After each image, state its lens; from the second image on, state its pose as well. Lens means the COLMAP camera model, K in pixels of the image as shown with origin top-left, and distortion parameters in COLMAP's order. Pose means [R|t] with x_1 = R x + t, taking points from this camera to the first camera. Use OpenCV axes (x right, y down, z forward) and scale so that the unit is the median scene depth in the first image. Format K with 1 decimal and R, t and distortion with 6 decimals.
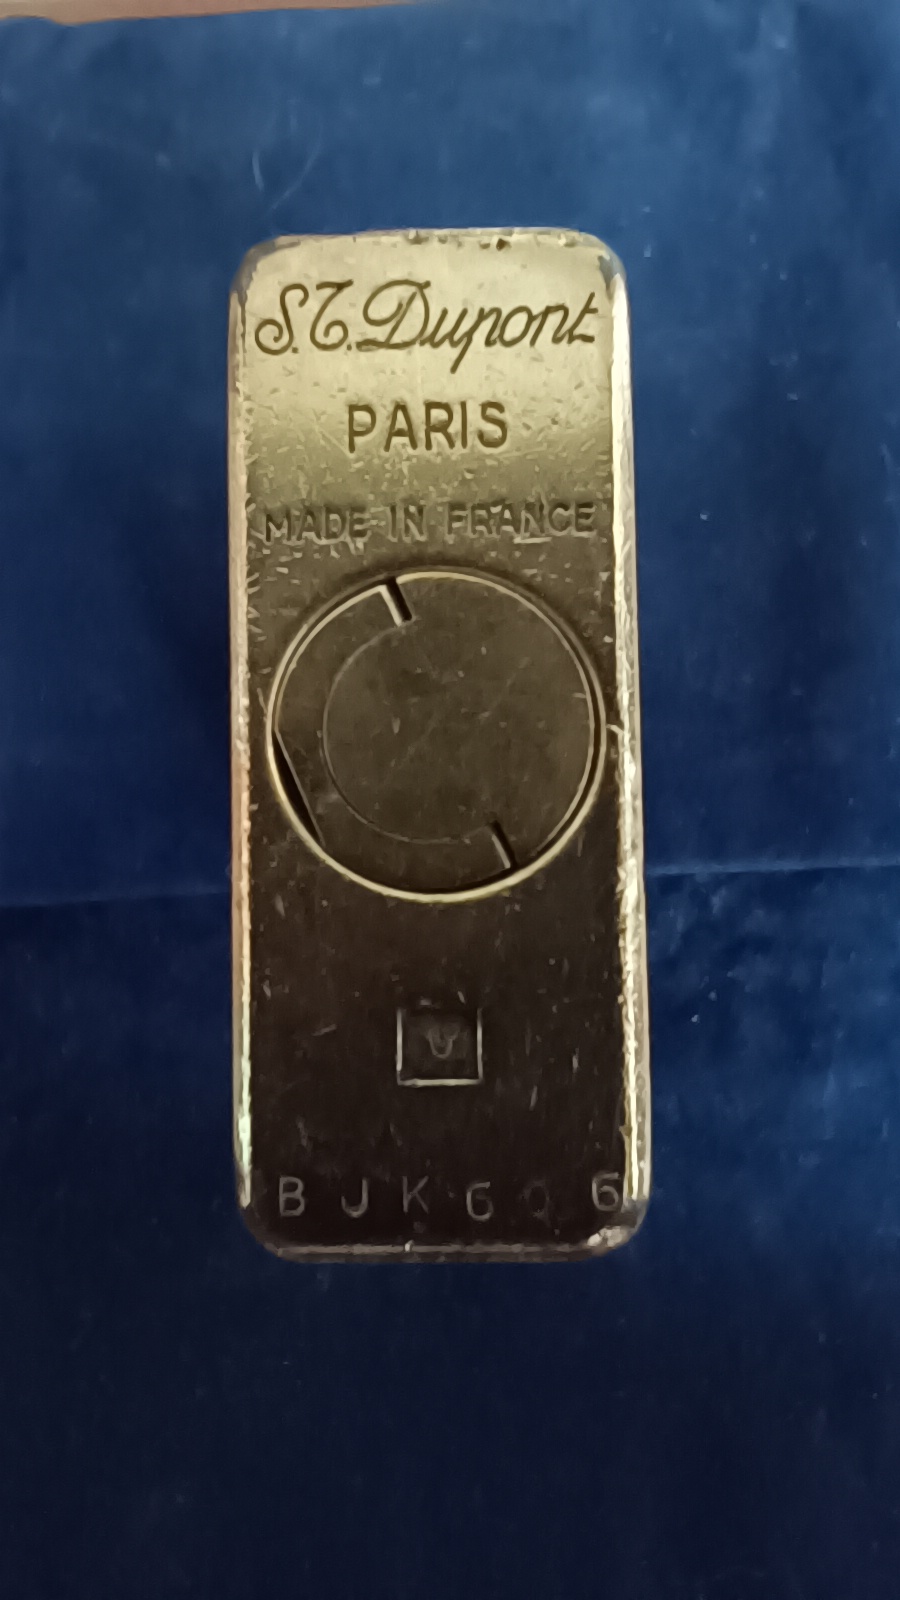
lens RADIAL K [[1223.0, 0, 456.6], [0, 1223.0, 798.9], [0, 0, 1]] dist [0.065228, -0.026037]
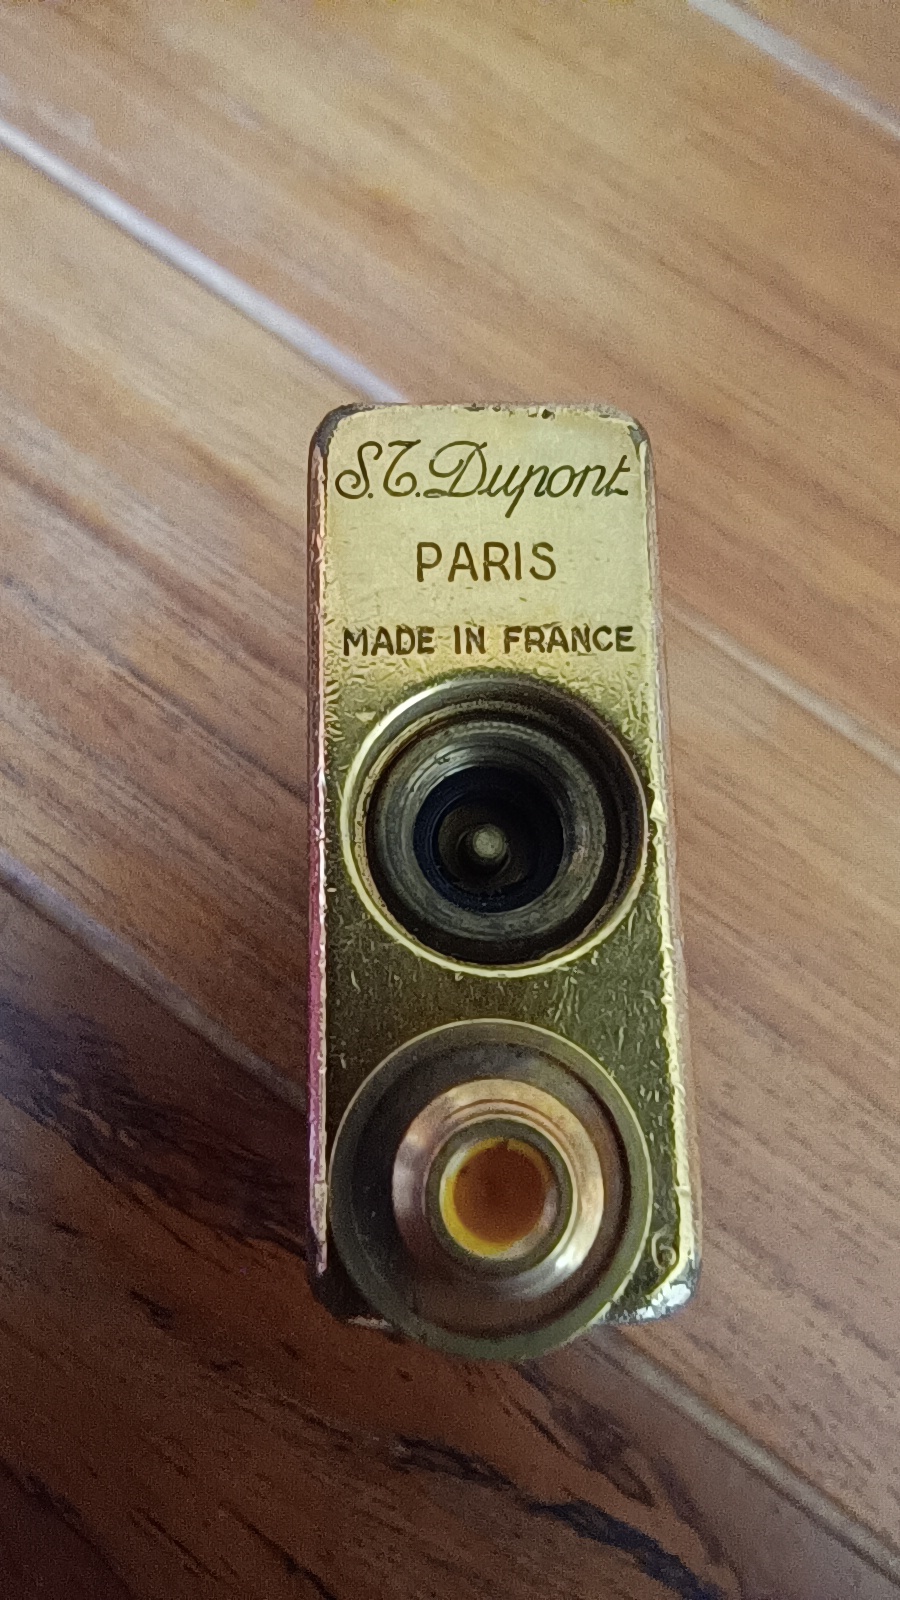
lens RADIAL K [[1223.0, 0, 450.7], [0, 1223.0, 789.3], [0, 0, 1]] dist [0.065228, -0.026037]
pose [[0.998390, -0.017411, -0.053988, 0.001349], [0.013797, 0.997683, -0.066618, -0.013540], [0.055023, 0.065765, 0.996317, -0.132725]]
